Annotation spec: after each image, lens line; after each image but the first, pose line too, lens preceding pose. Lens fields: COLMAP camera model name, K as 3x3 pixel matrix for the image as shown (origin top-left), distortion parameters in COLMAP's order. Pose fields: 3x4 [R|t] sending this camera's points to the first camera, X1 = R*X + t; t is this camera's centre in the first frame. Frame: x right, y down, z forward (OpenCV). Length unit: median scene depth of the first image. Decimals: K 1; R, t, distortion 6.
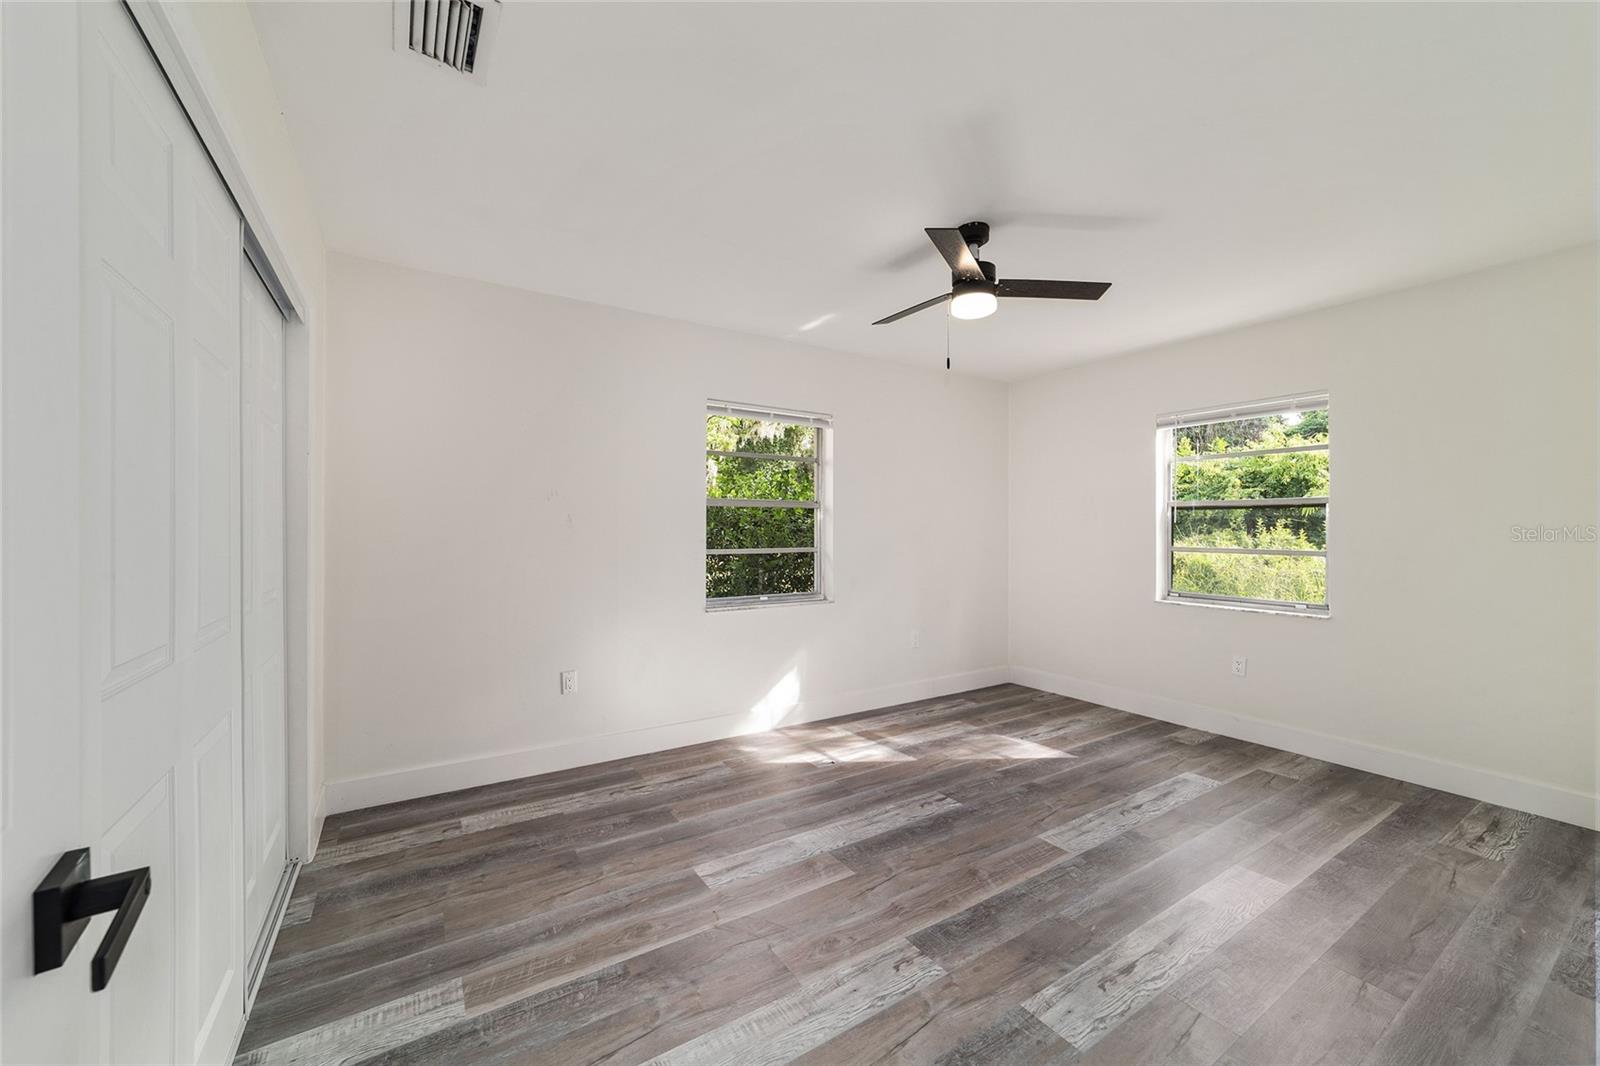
lens RADIAL K [[617.4, 0, 793.2], [0, 617.4, 529.0], [0, 0, 1]] dist [-0.004213, 0.000136]
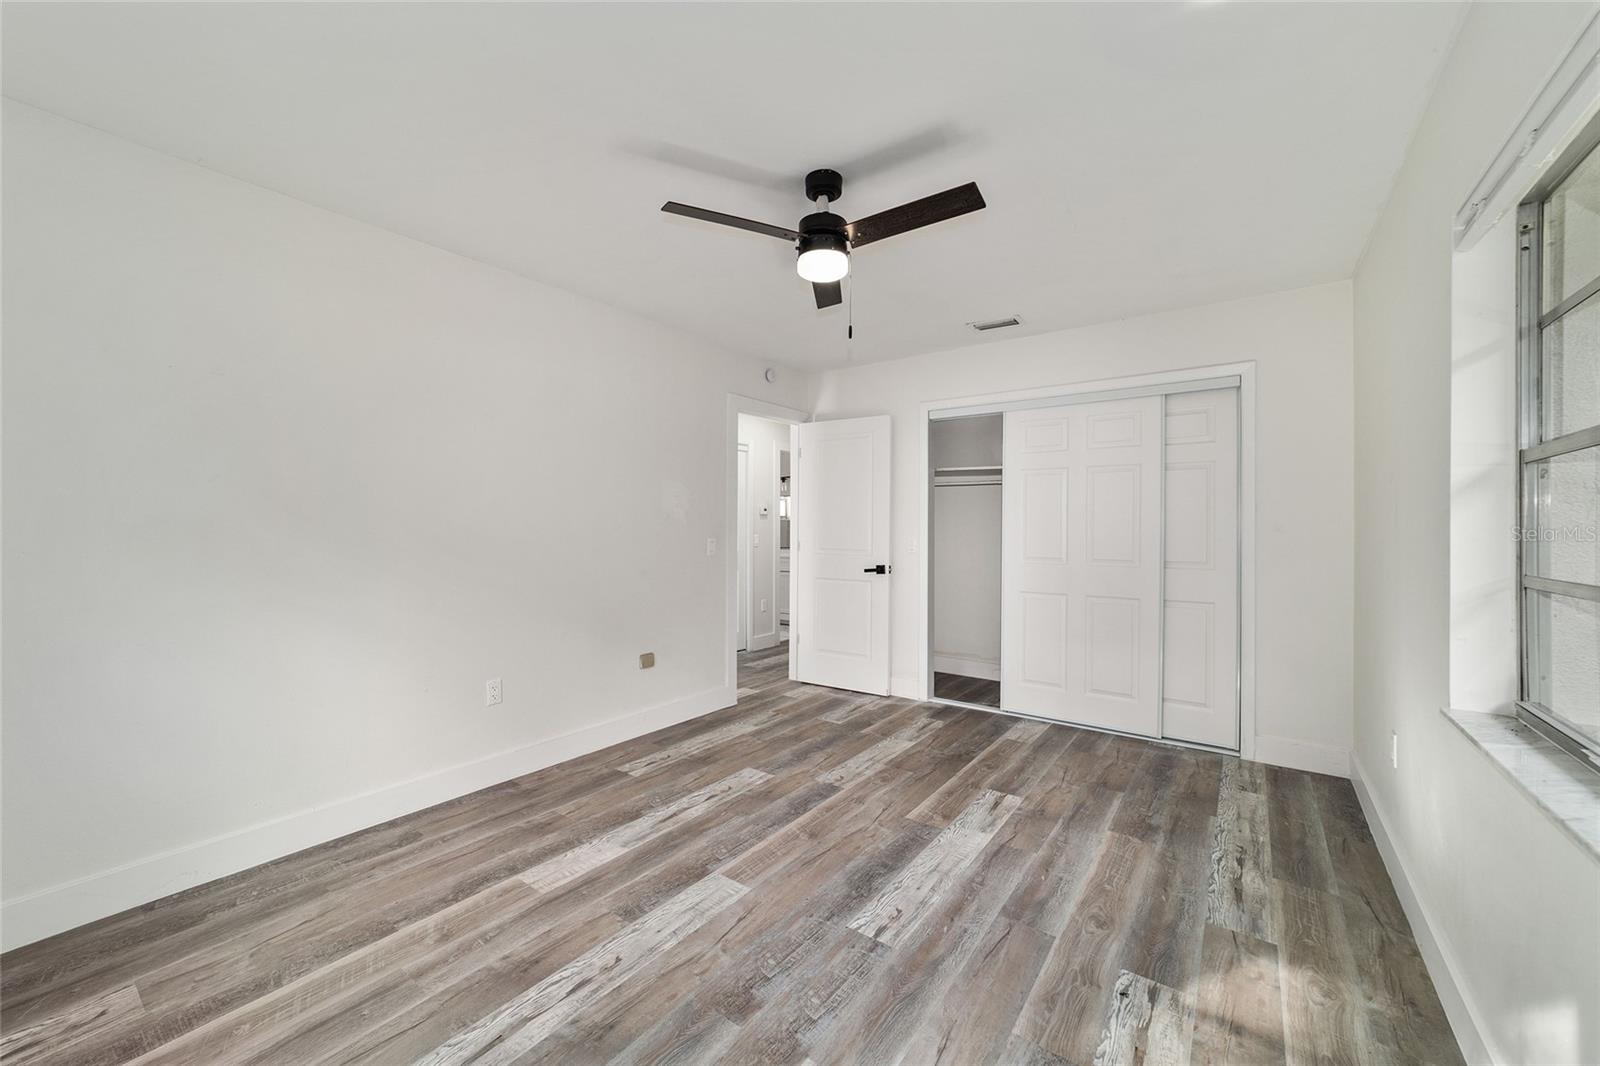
lens RADIAL K [[617.4, 0, 802.5], [0, 617.4, 532.5], [0, 0, 1]] dist [-0.004213, 0.000136]
pose [[-0.929517, -0.002049, -0.368772, 0.674802], [-0.002471, 0.999997, 0.000672, 0.015424], [0.368770, 0.001536, -0.929519, 1.900396]]
